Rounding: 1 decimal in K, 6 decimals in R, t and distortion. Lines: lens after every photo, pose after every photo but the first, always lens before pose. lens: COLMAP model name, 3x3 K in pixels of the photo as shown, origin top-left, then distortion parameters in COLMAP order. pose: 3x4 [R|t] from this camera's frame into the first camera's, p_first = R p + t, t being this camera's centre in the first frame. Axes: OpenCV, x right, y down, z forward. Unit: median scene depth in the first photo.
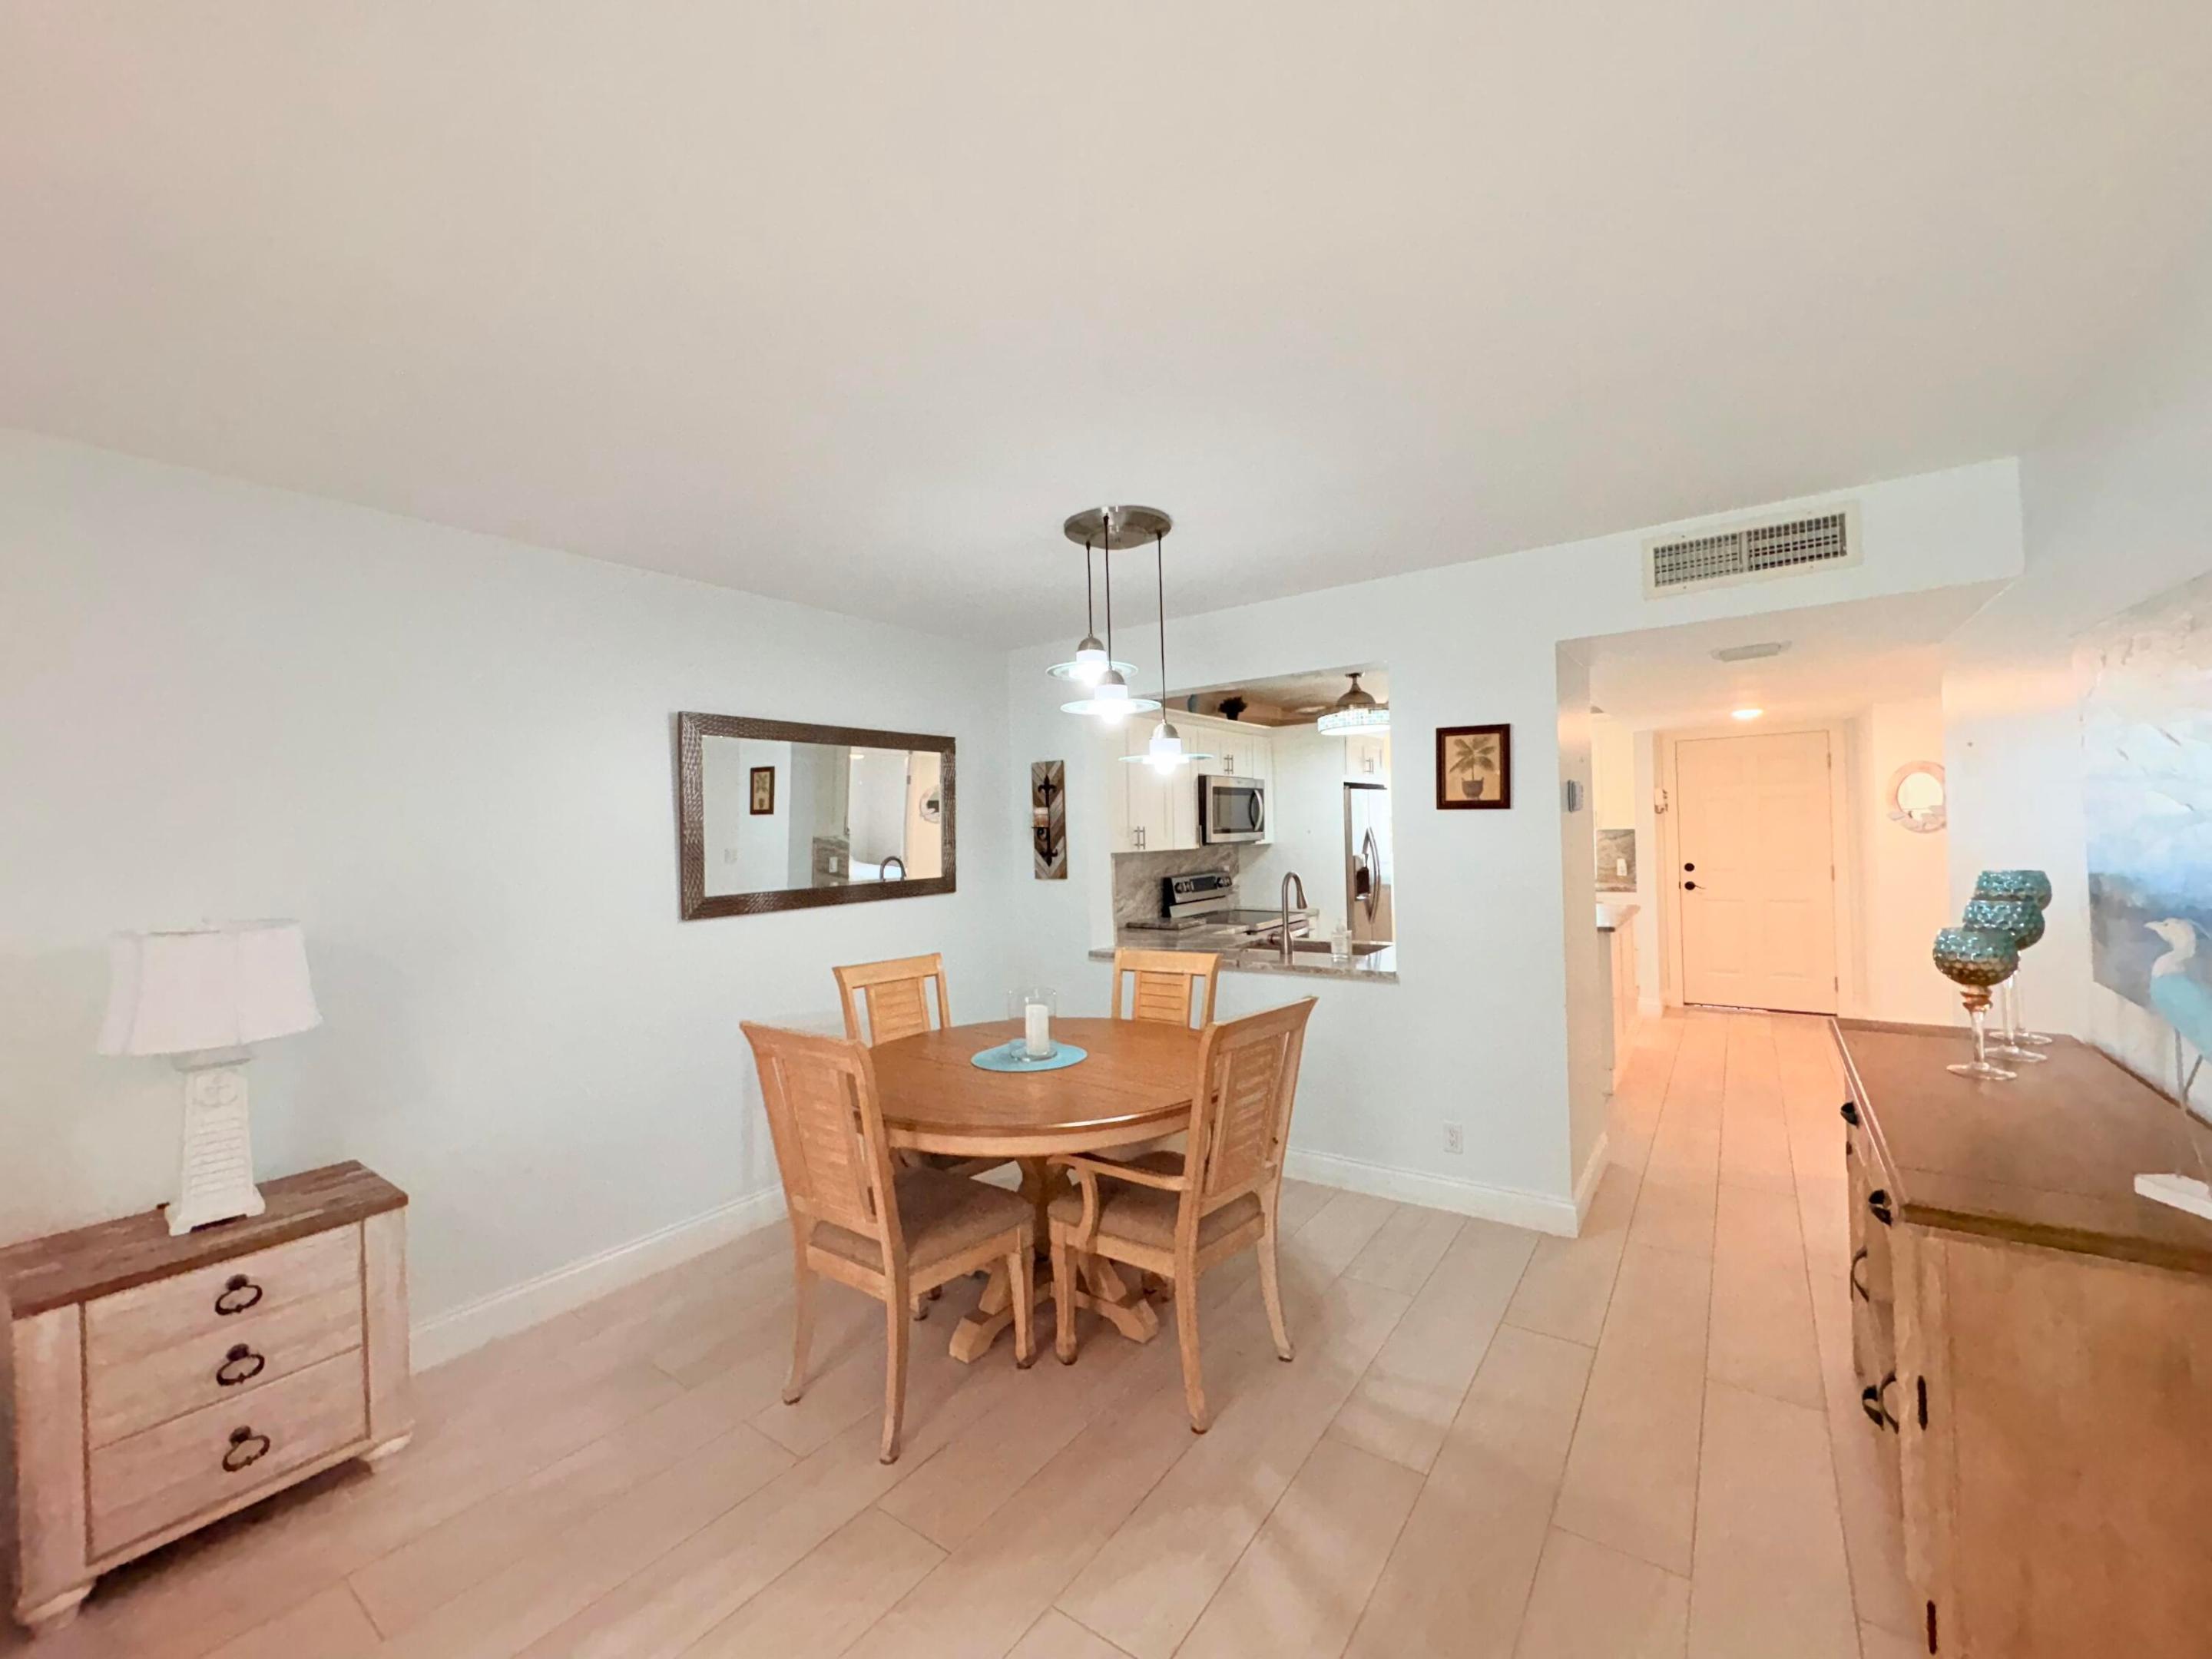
lens RADIAL K [[881.4, 0, 1104.6], [0, 881.4, 827.5], [0, 0, 1]] dist [-0.002687, 0.001117]
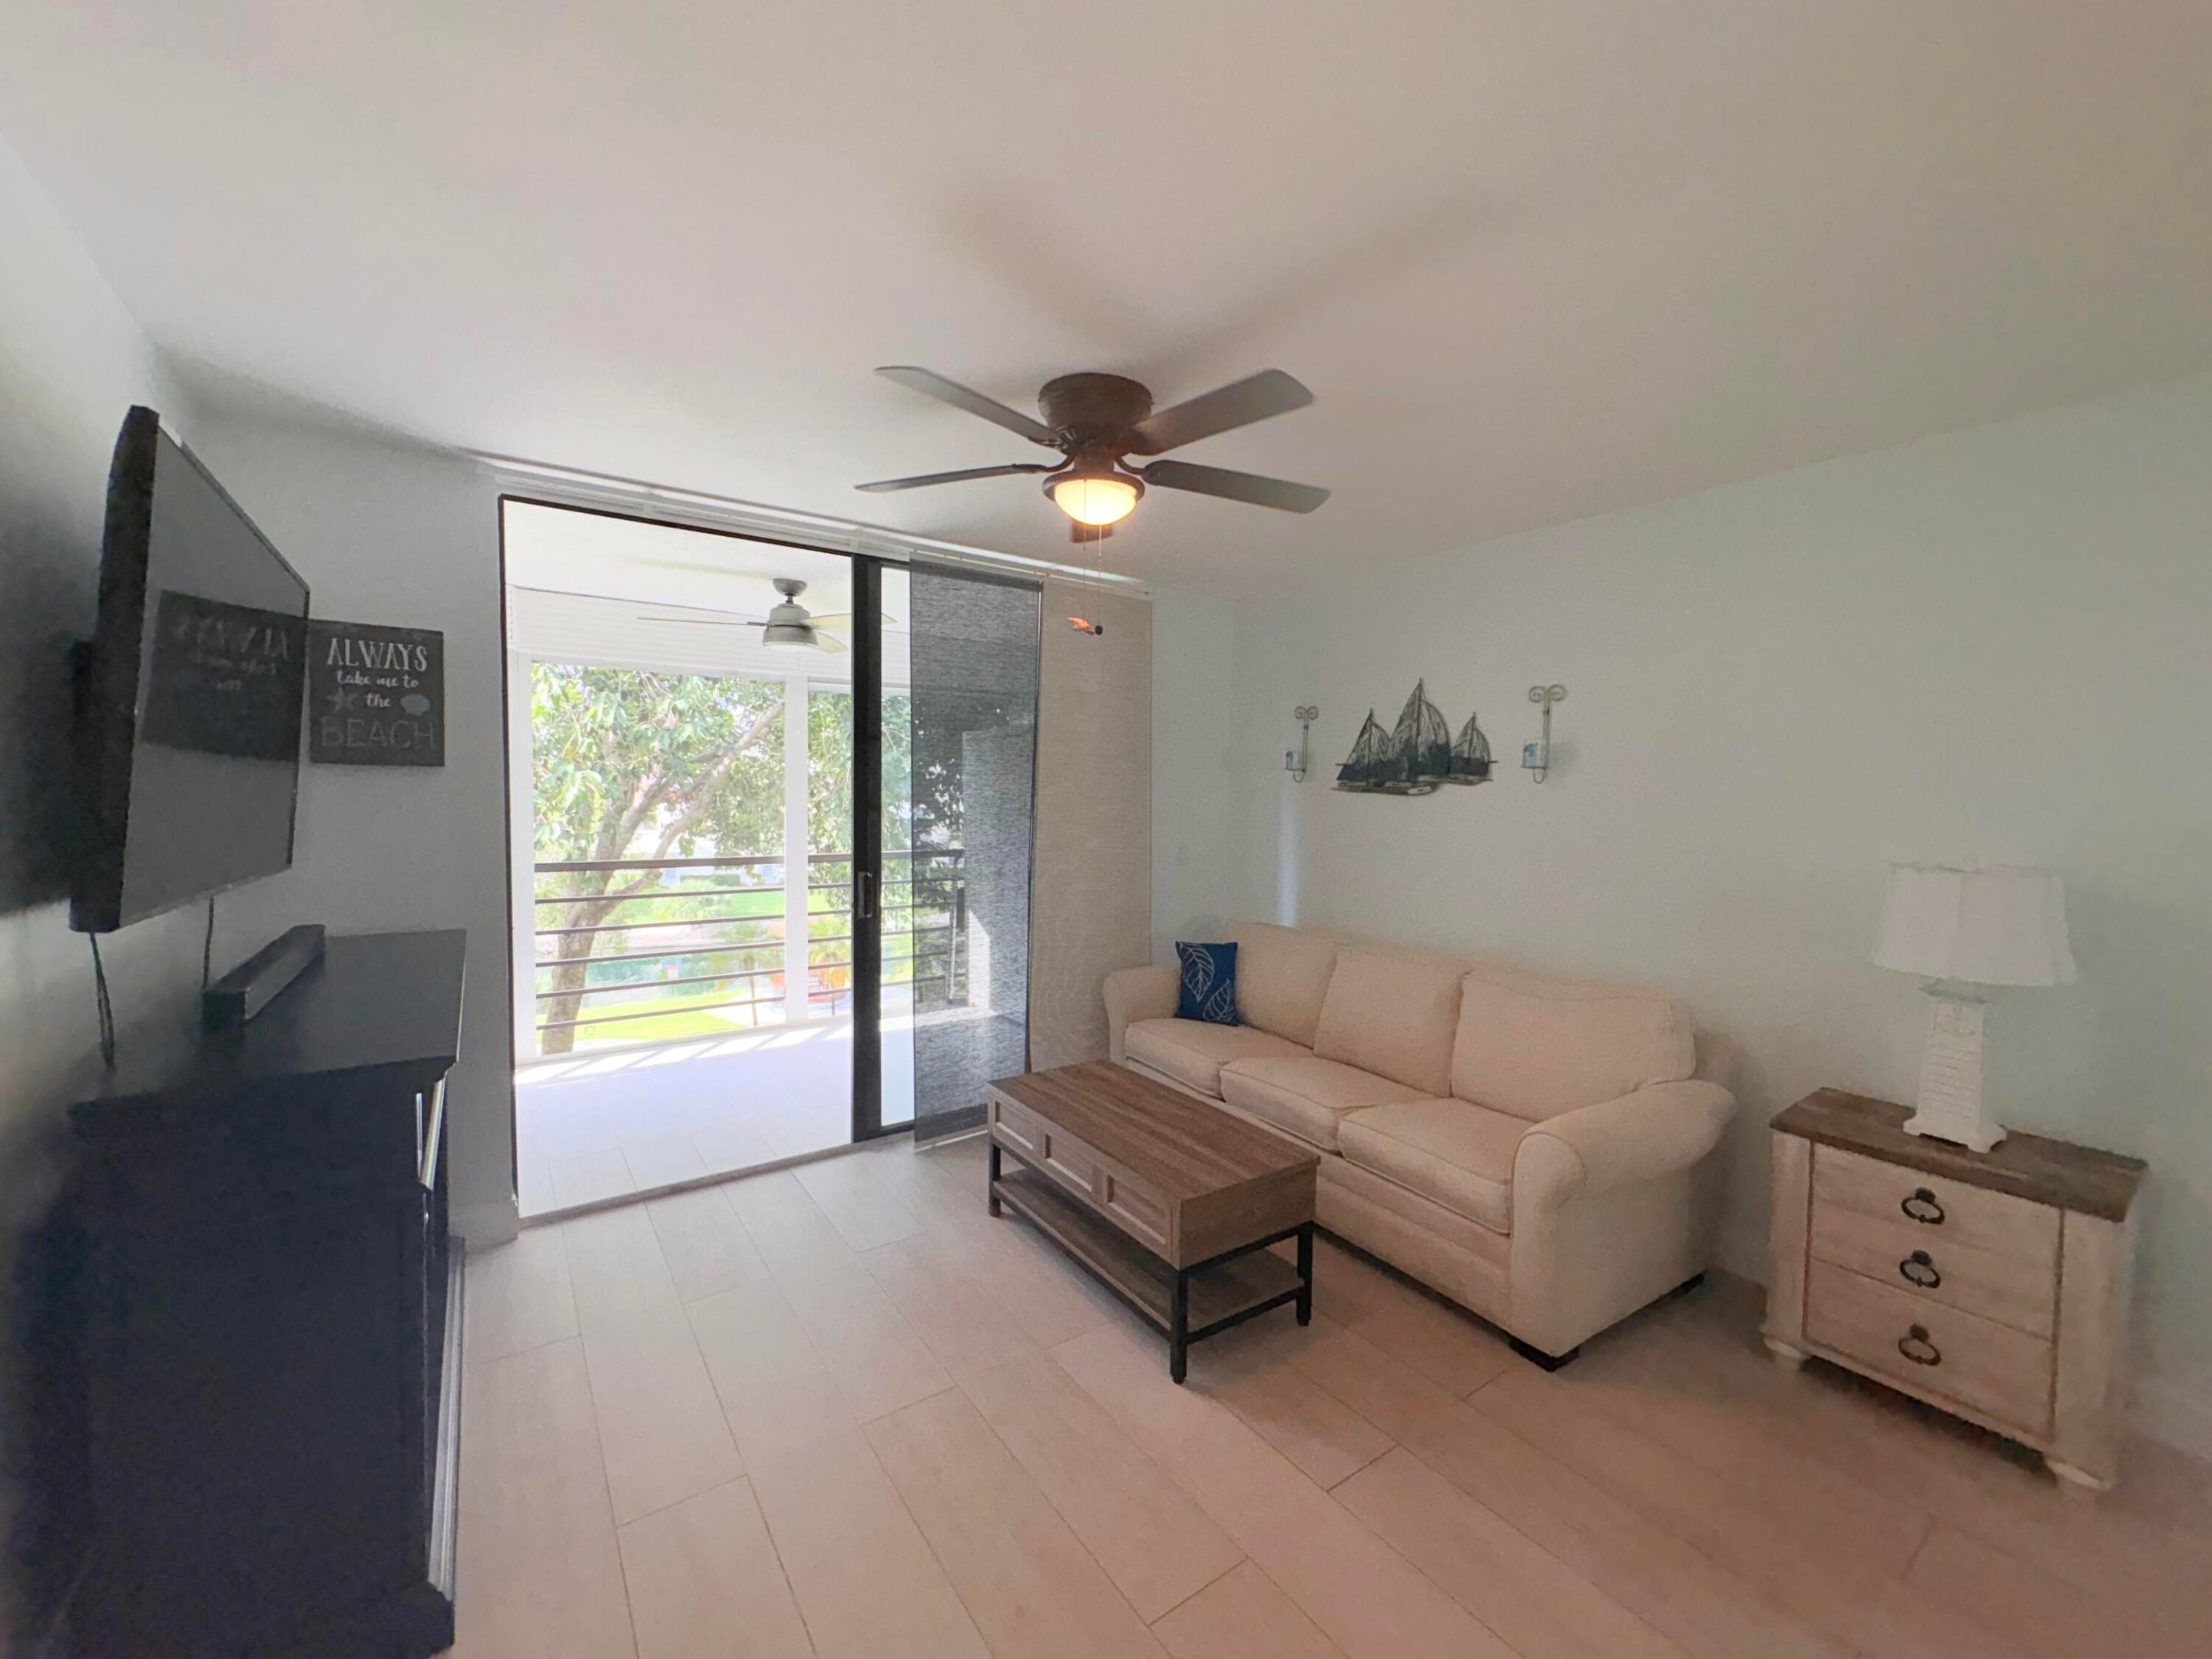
lens RADIAL K [[881.4, 0, 1105.8], [0, 881.4, 831.2], [0, 0, 1]] dist [-0.002687, 0.001117]
pose [[-0.321917, 0.070833, -0.944114, 0.185539], [0.000826, 0.997218, 0.074536, -0.004997], [0.946768, 0.023214, -0.321080, 0.221133]]
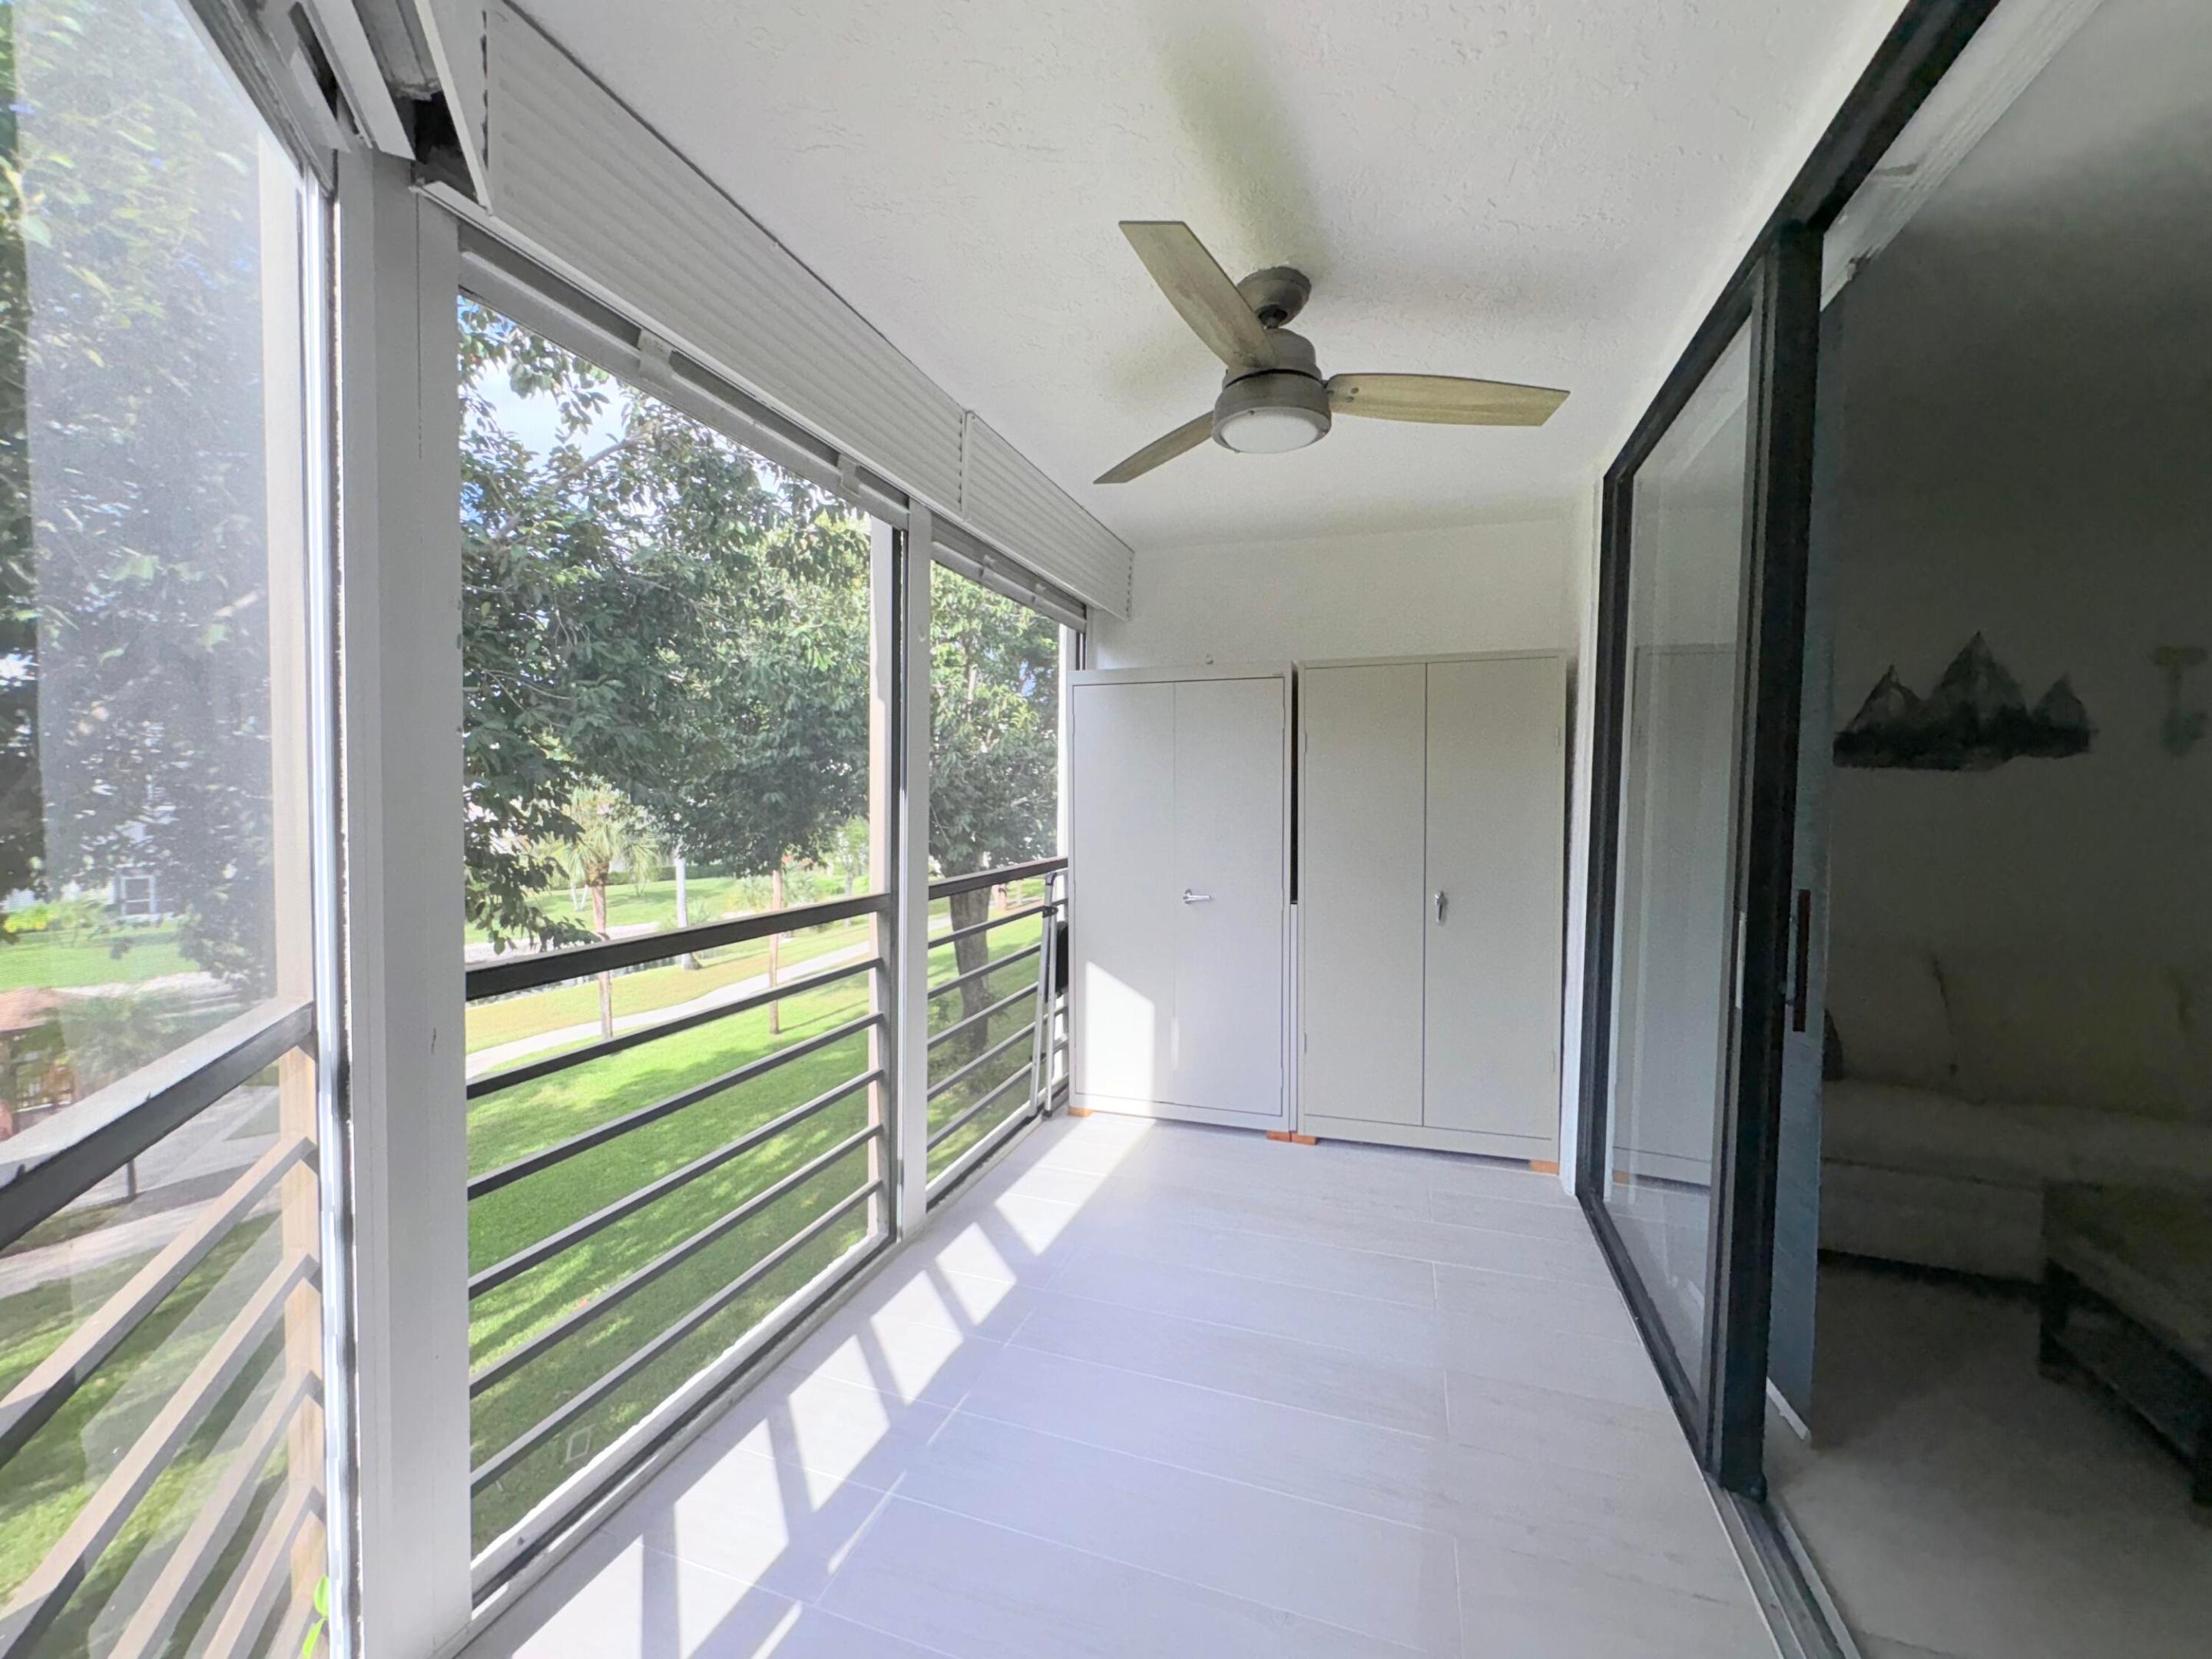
lens RADIAL K [[881.4, 0, 1110.7], [0, 881.4, 828.8], [0, 0, 1]] dist [-0.002687, 0.001117]
pose [[0.300641, 0.067996, -0.951310, -0.364199], [-0.017299, 0.997680, 0.065844, 0.049899], [0.953580, -0.003339, 0.301120, -0.924178]]
